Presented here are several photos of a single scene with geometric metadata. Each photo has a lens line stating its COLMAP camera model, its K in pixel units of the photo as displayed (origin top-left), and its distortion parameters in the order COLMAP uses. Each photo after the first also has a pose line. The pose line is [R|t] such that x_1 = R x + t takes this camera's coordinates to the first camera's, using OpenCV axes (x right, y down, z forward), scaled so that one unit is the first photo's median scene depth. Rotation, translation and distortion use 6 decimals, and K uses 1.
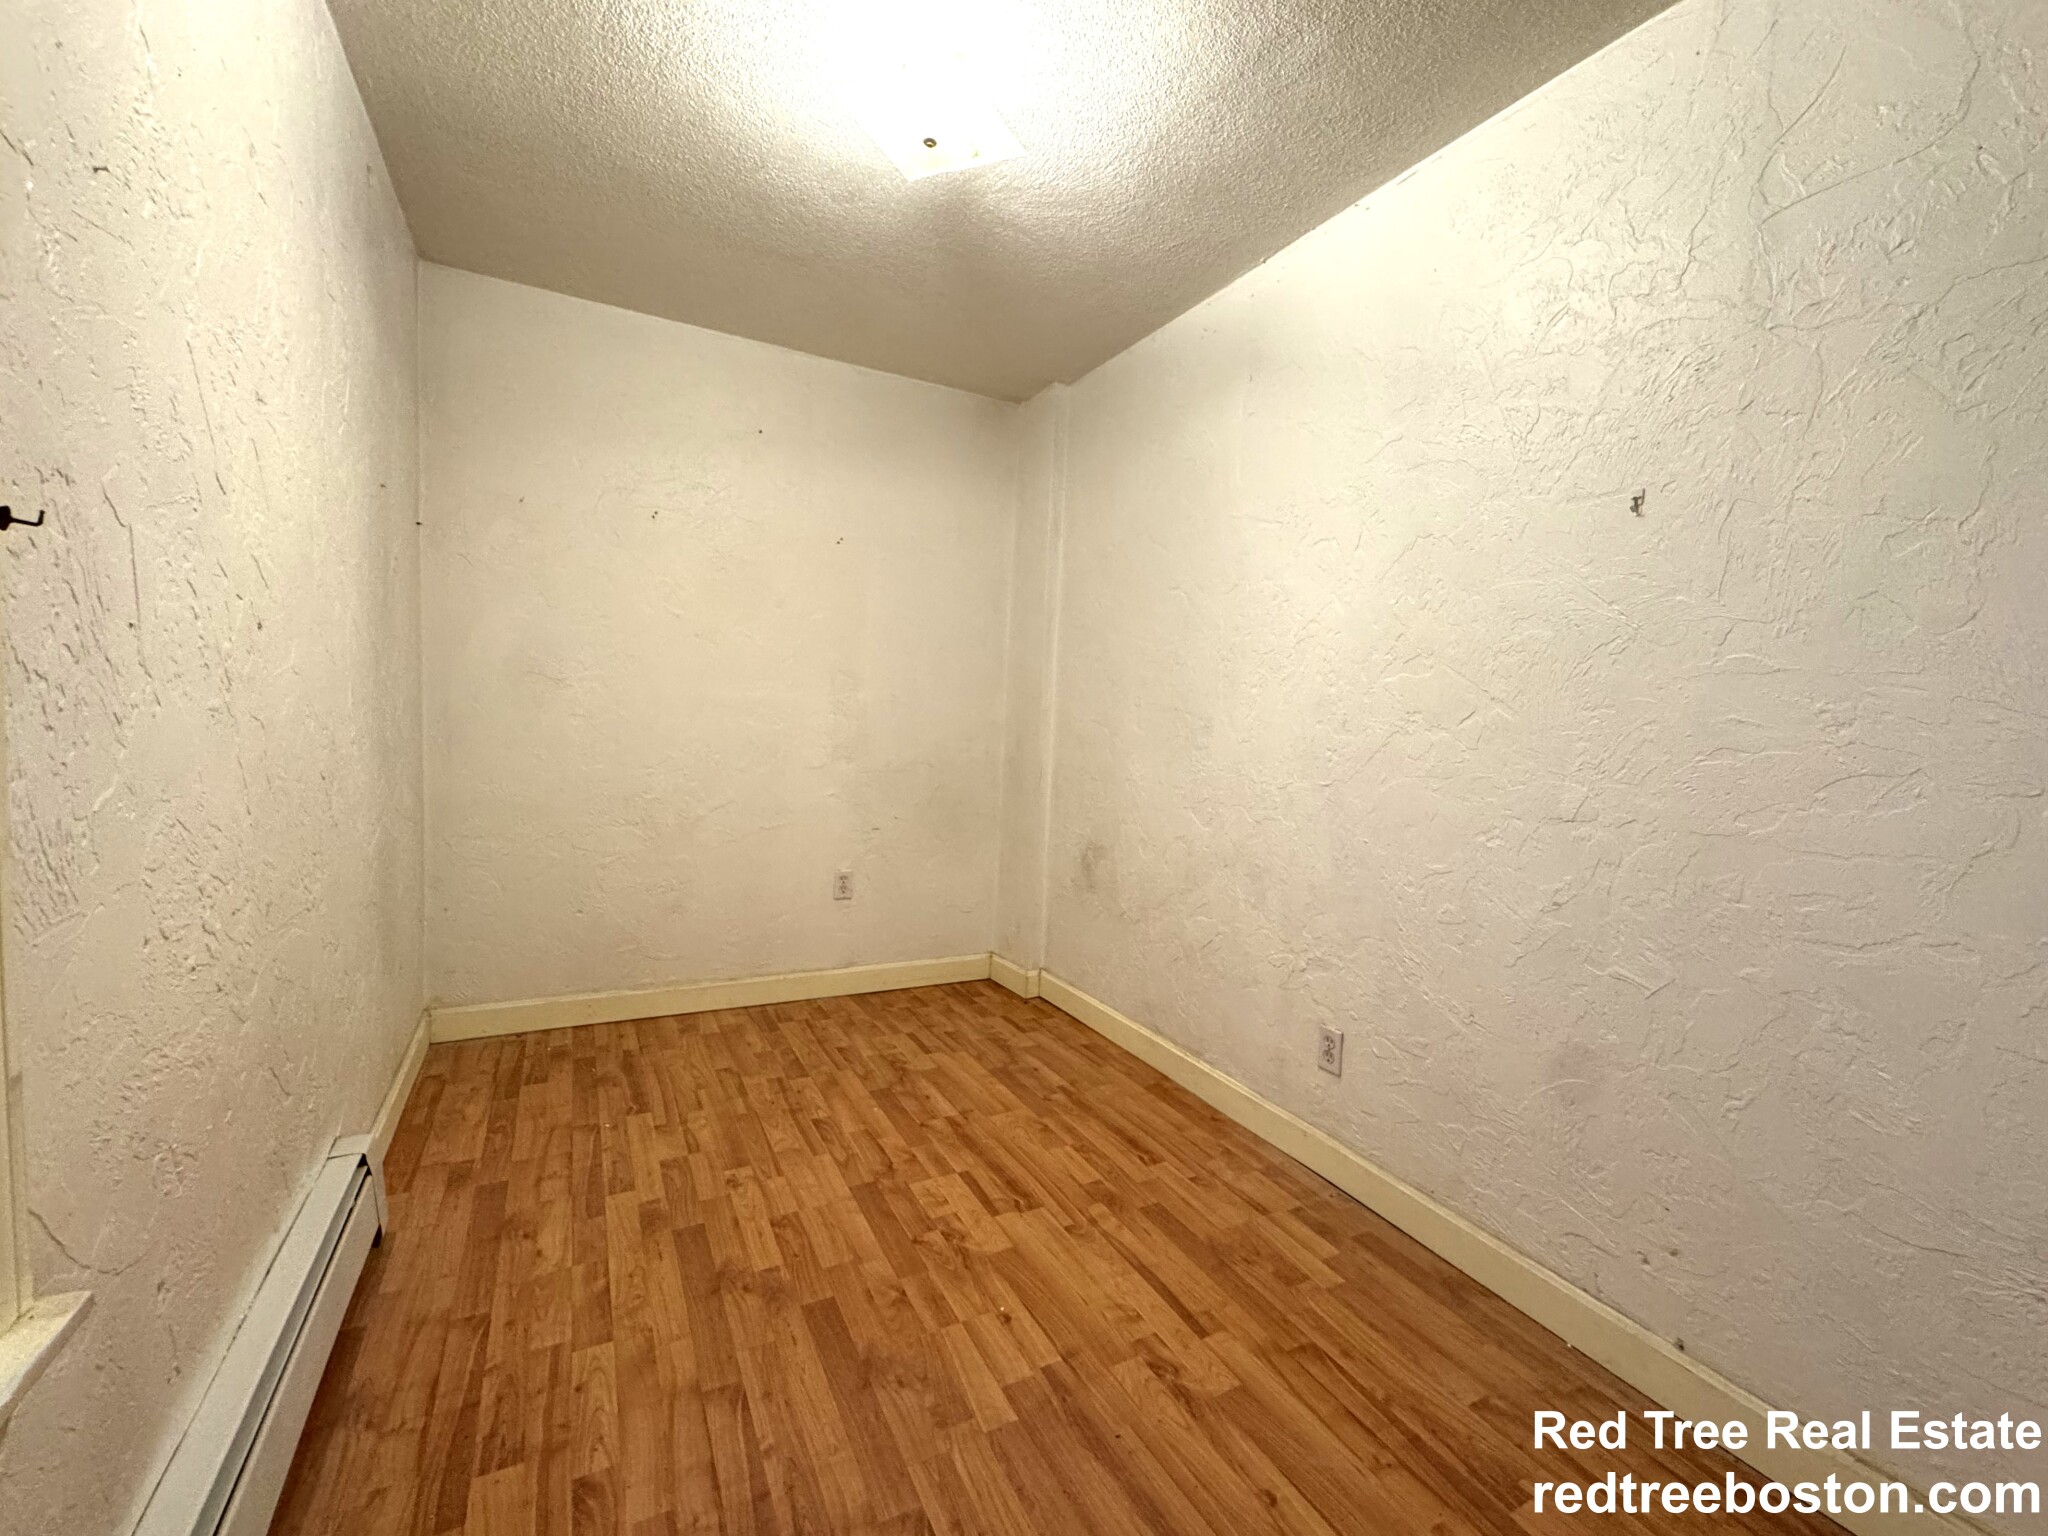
lens RADIAL K [[831.8, 0, 1023.8], [0, 831.8, 770.4], [0, 0, 1]] dist [-0.001545, -0.000388]
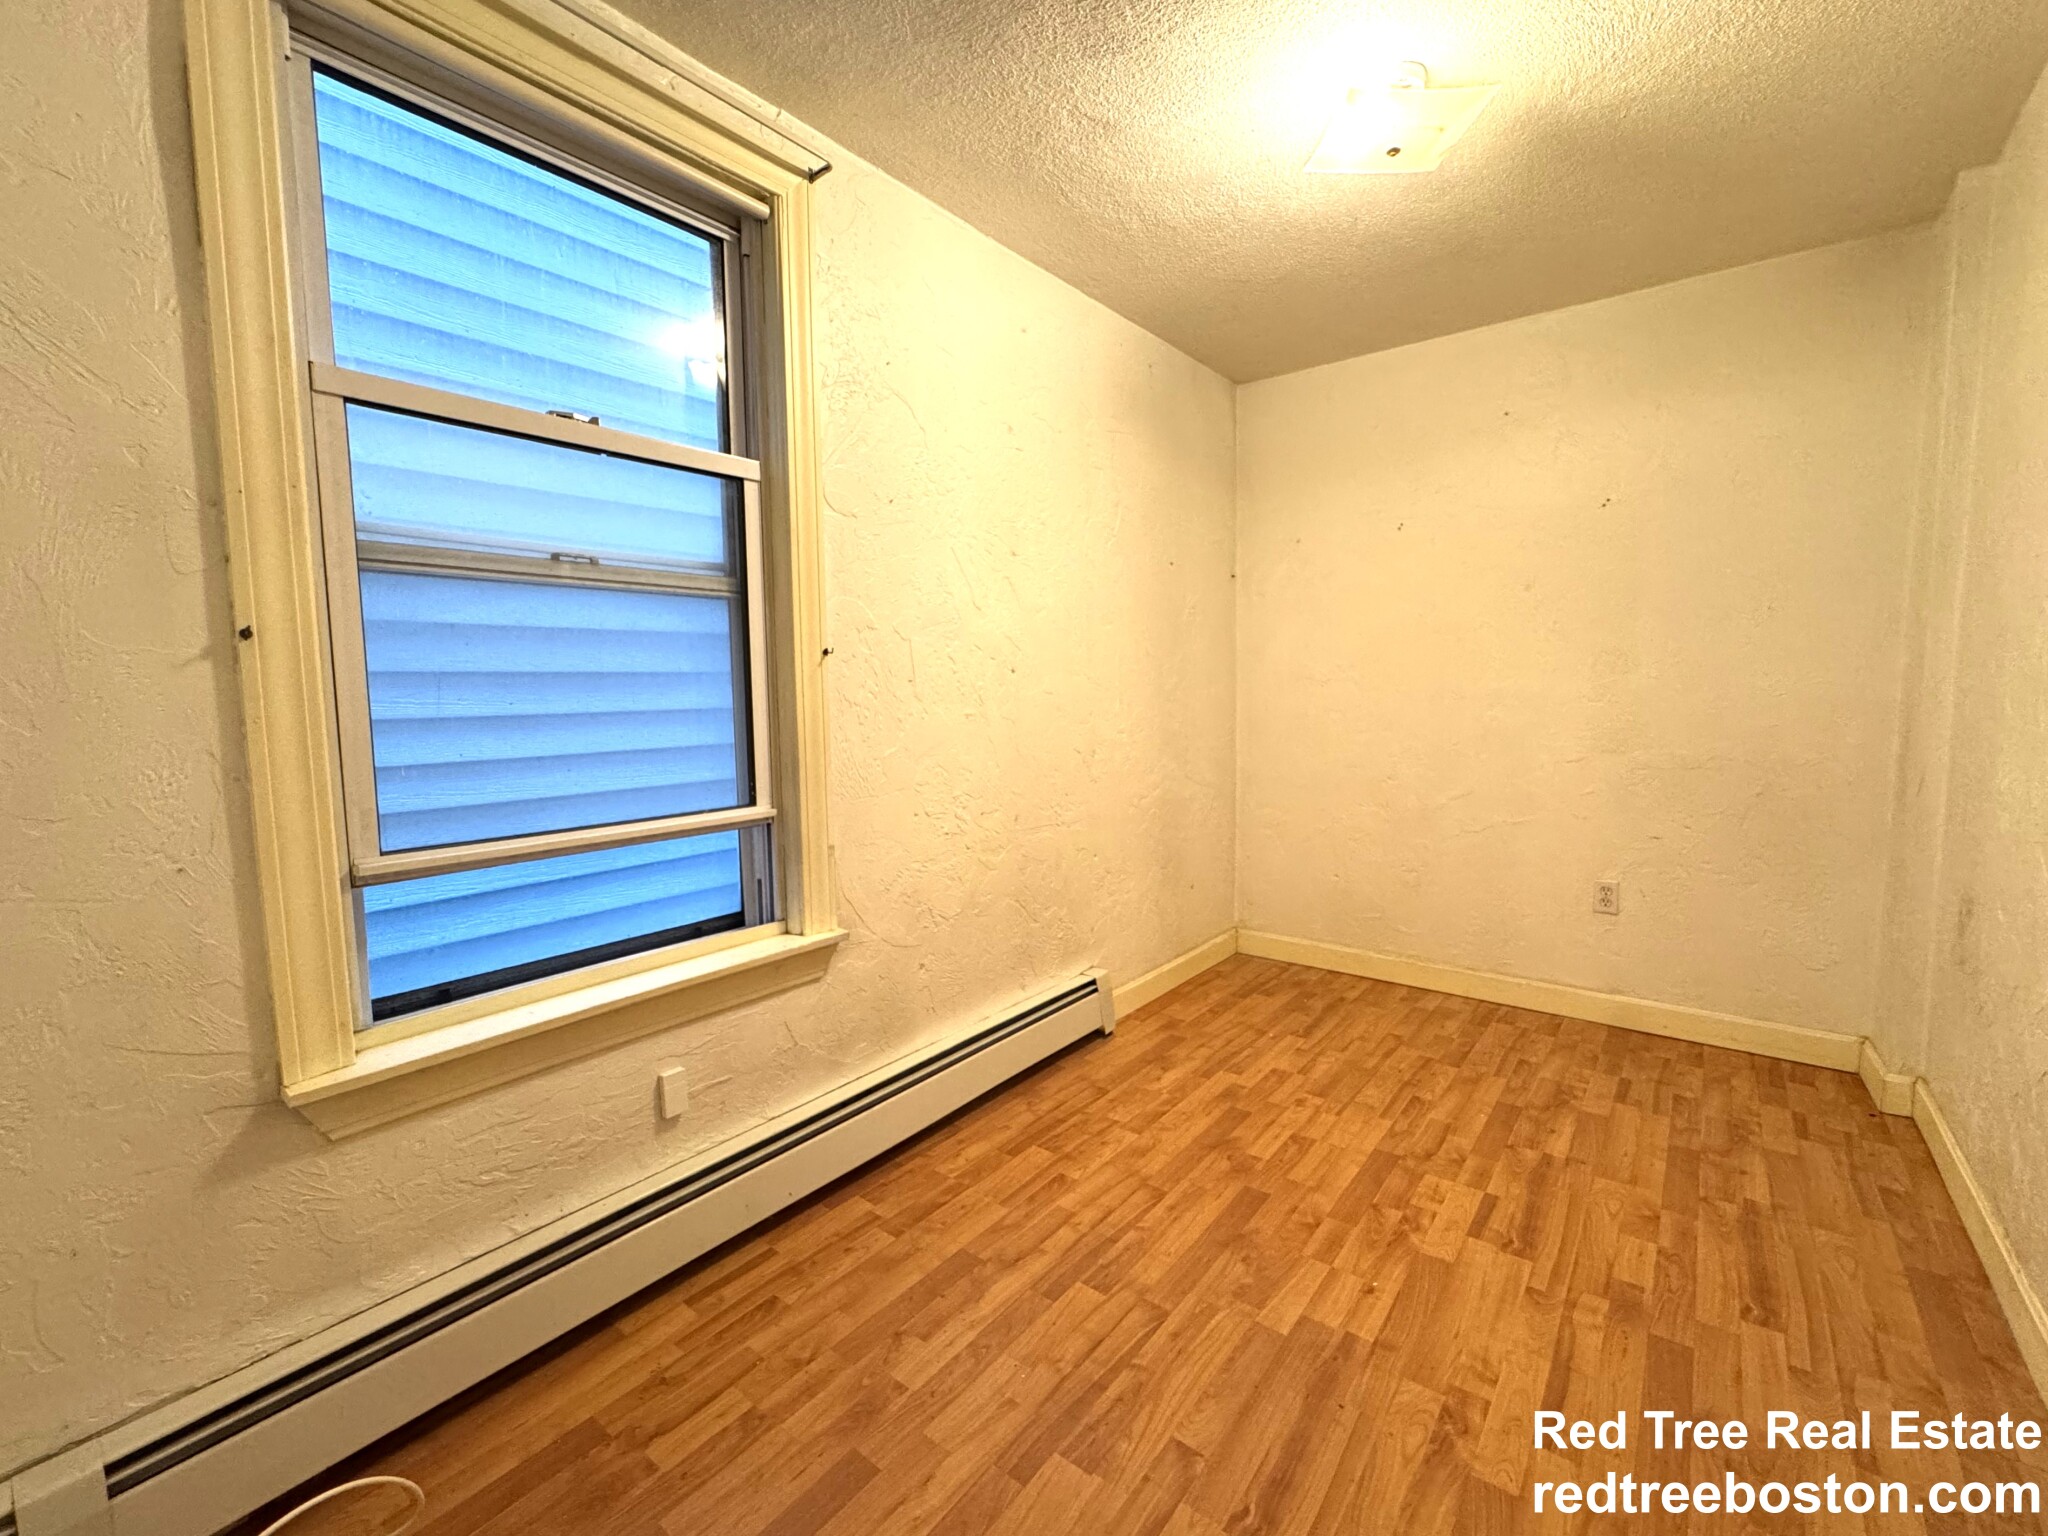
lens RADIAL K [[850.9, 0, 1021.8], [0, 850.9, 769.5], [0, 0, 1]] dist [-0.002791, -0.000343]
pose [[0.406684, 0.035438, -0.912881, 0.516835], [-0.032487, 0.999176, 0.024315, 0.004317], [0.912991, 0.019768, 0.407500, 0.118408]]
